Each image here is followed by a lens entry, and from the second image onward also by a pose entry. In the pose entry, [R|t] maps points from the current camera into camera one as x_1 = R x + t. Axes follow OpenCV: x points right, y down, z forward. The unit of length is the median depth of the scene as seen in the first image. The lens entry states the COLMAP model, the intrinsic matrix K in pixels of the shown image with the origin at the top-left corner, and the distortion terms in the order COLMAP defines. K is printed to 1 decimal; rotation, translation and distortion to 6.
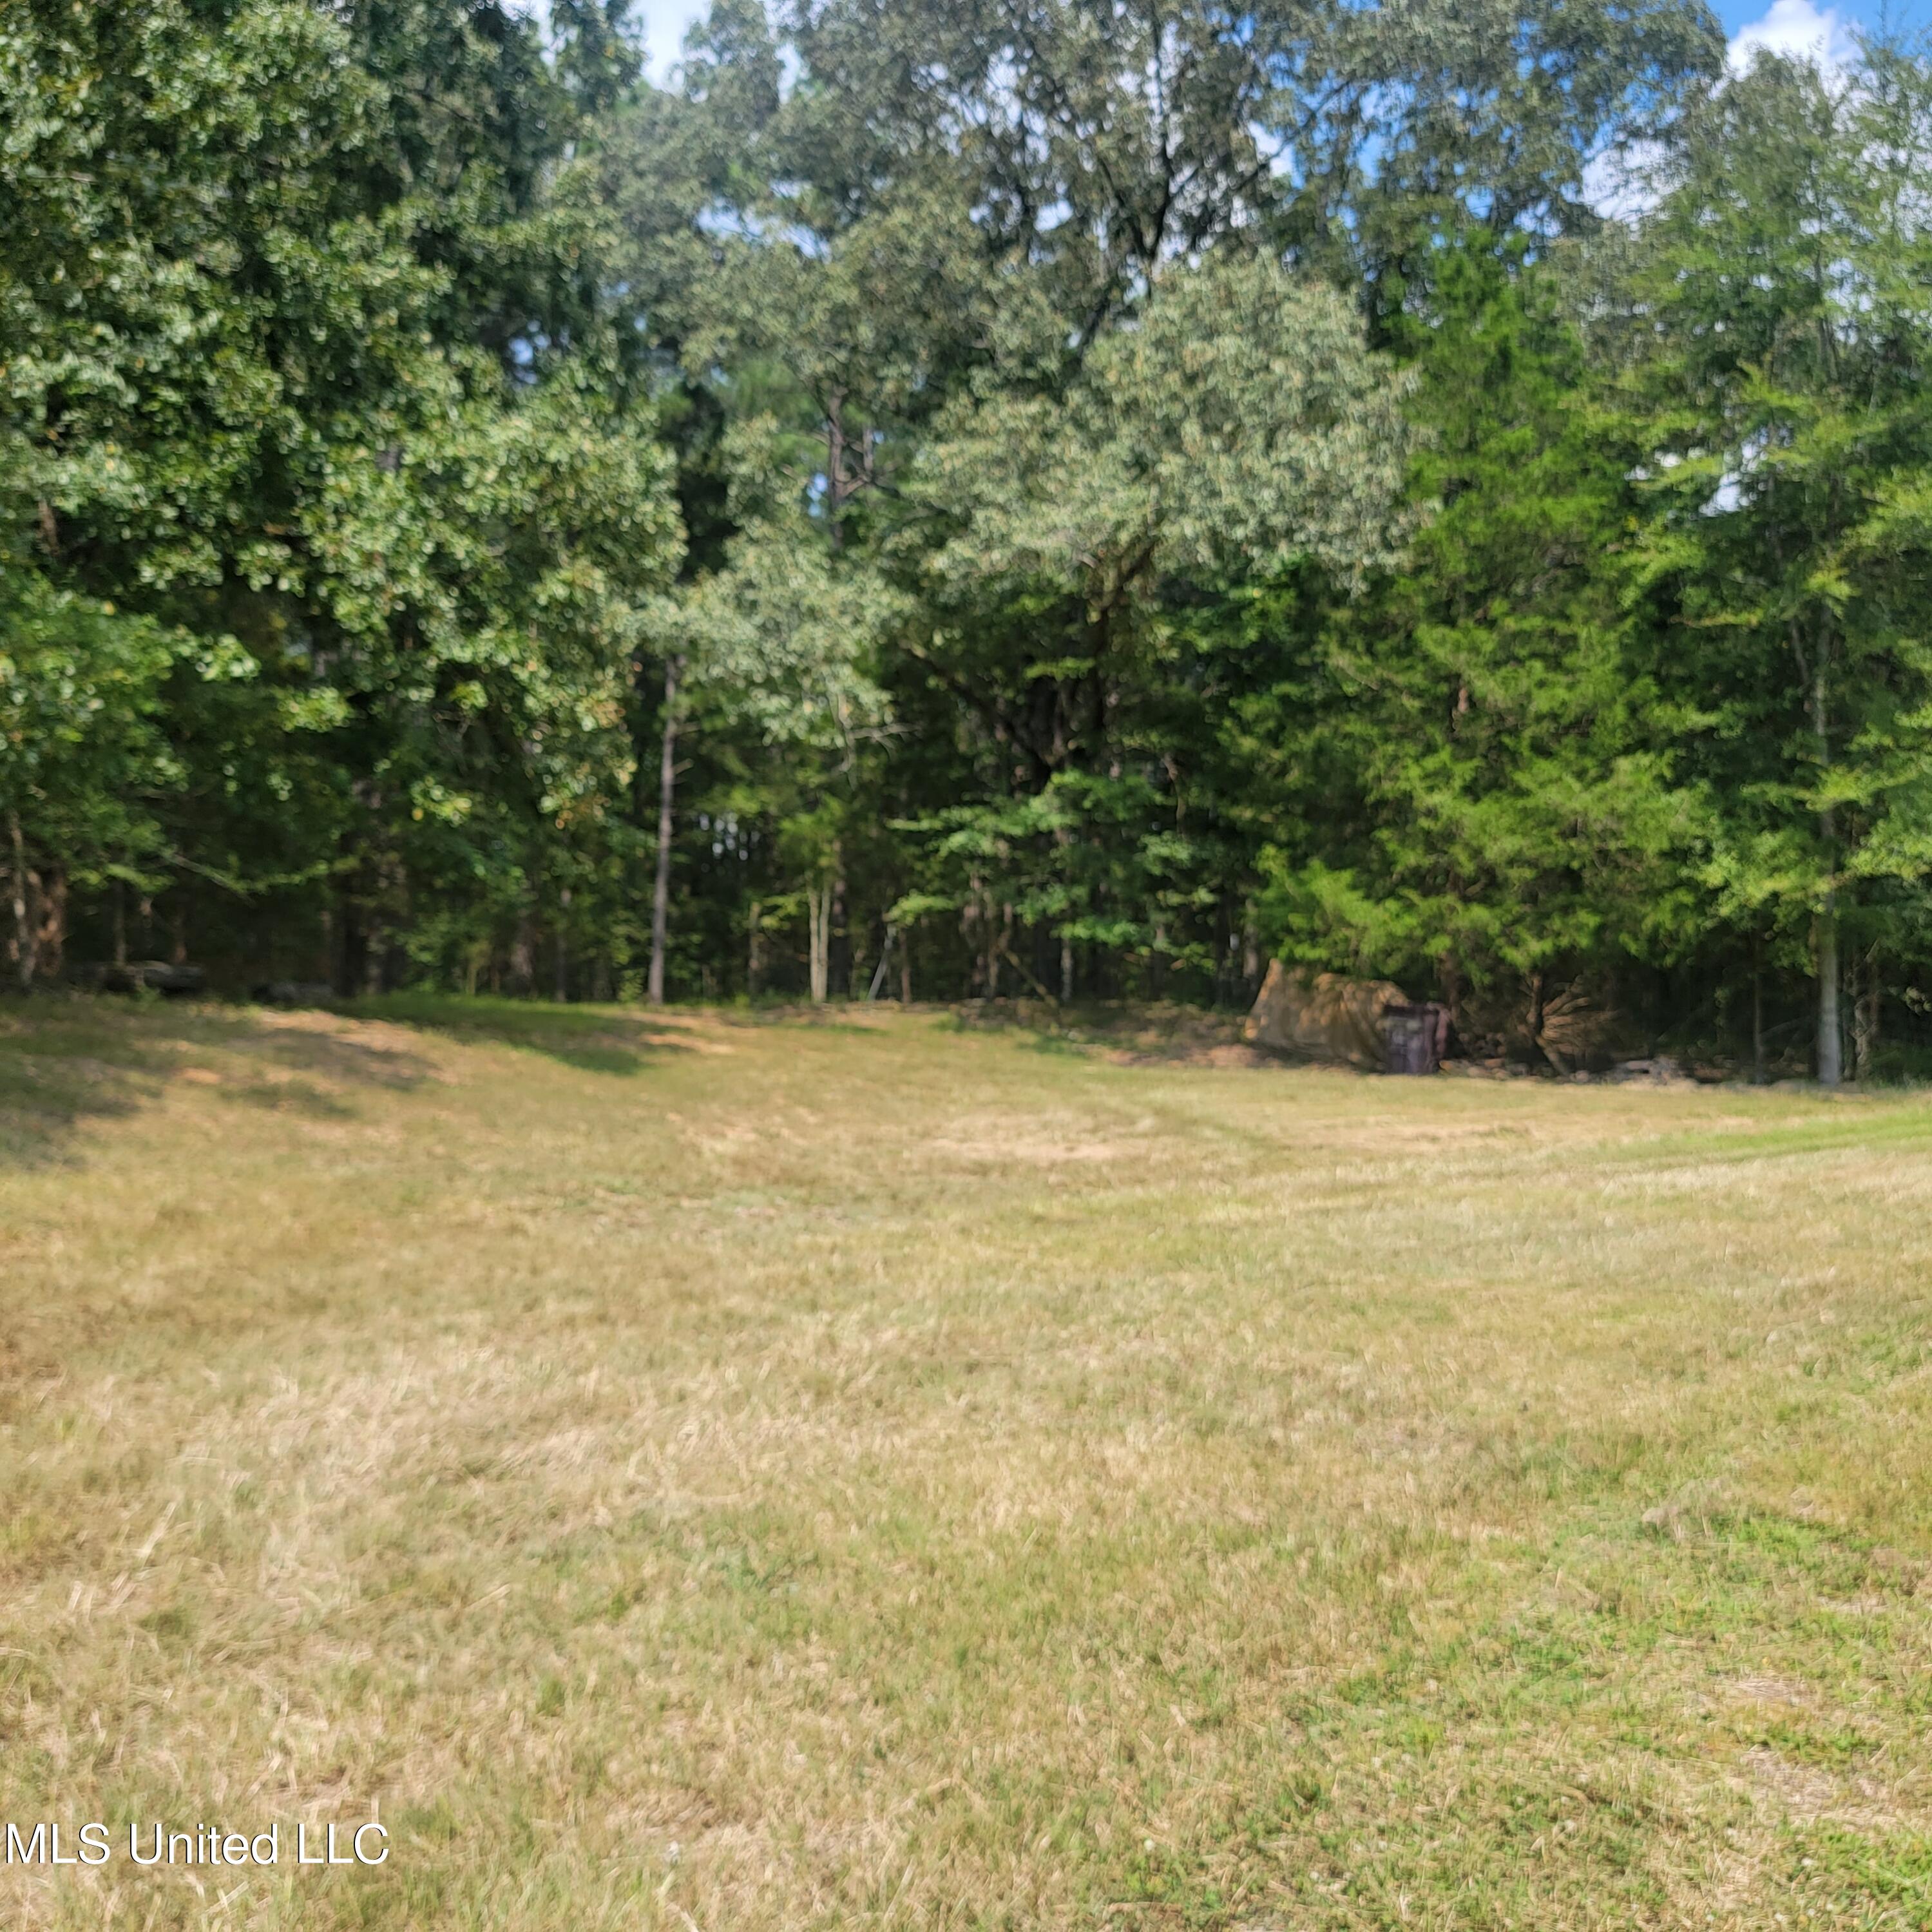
lens RADIAL K [[1783.7, 0, 964.6], [0, 1783.7, 1061.5], [0, 0, 1]] dist [0.040706, -0.031734]
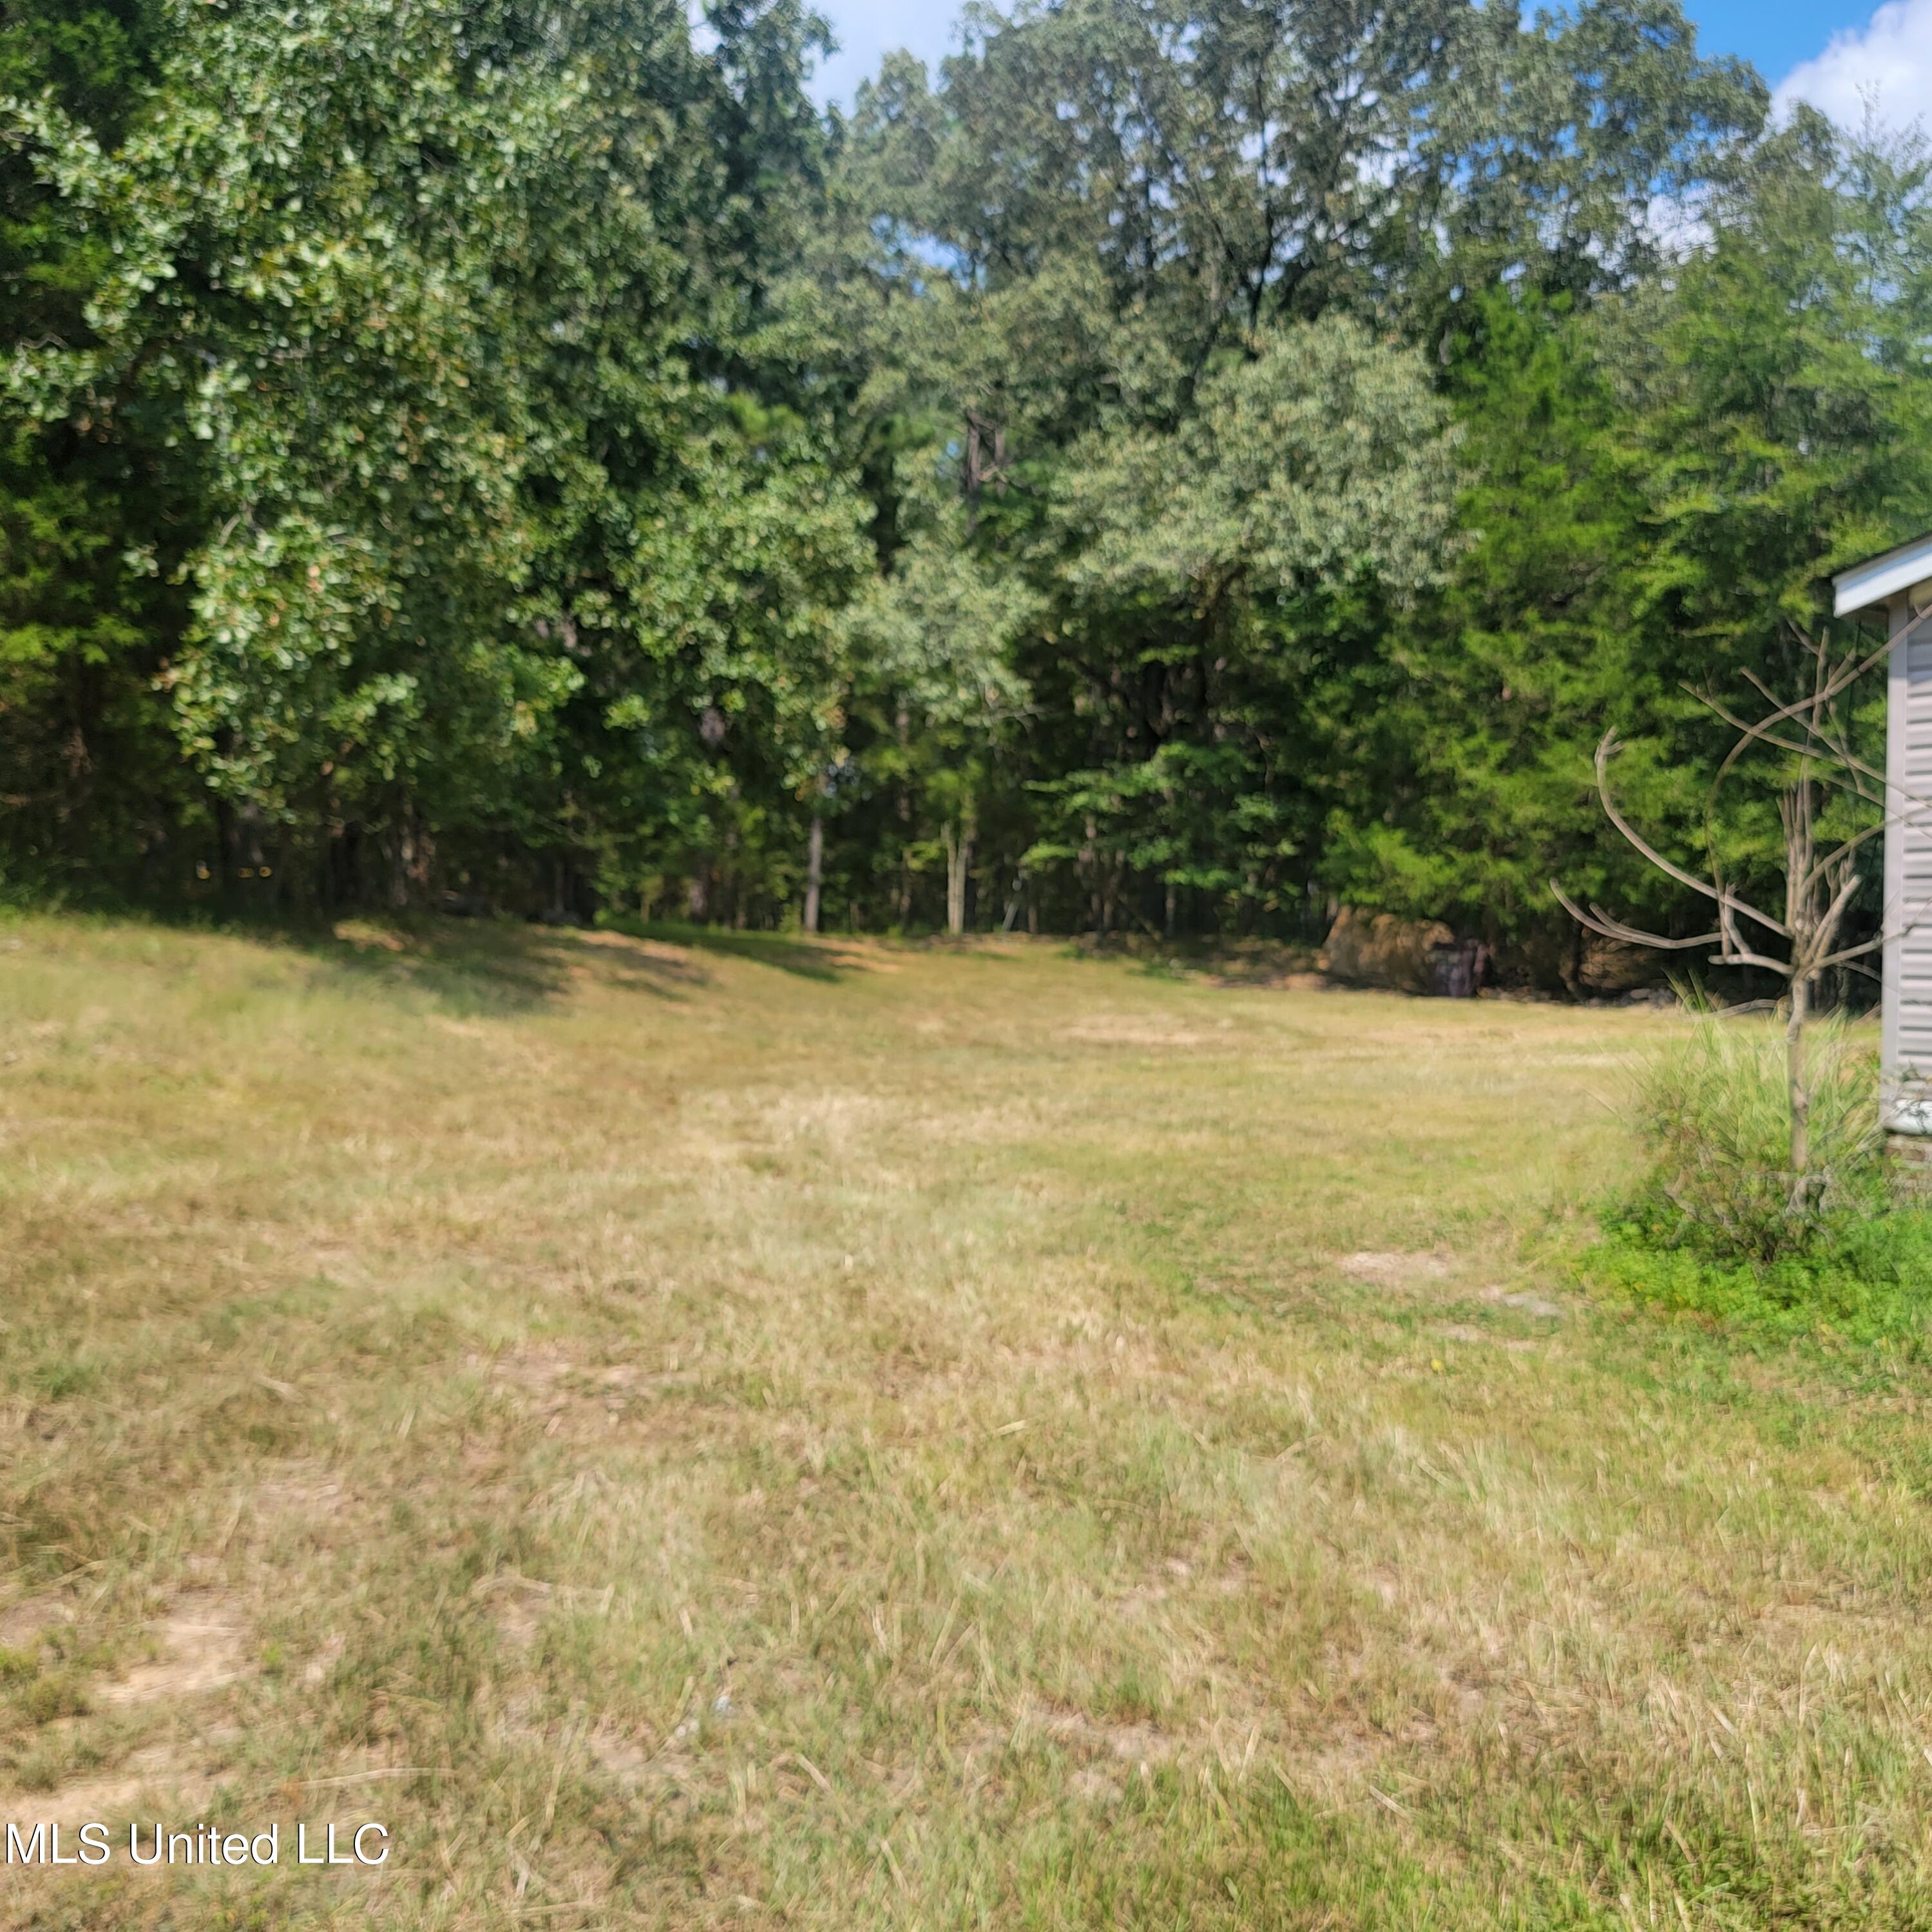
lens RADIAL K [[1783.7, 0, 964.6], [0, 1783.7, 1061.5], [0, 0, 1]] dist [0.040706, -0.031734]
pose [[0.998213, 0.018324, -0.056885, -0.012149], [-0.016335, 0.999246, 0.035228, 0.013167], [0.057488, -0.034236, 0.997759, -0.249886]]
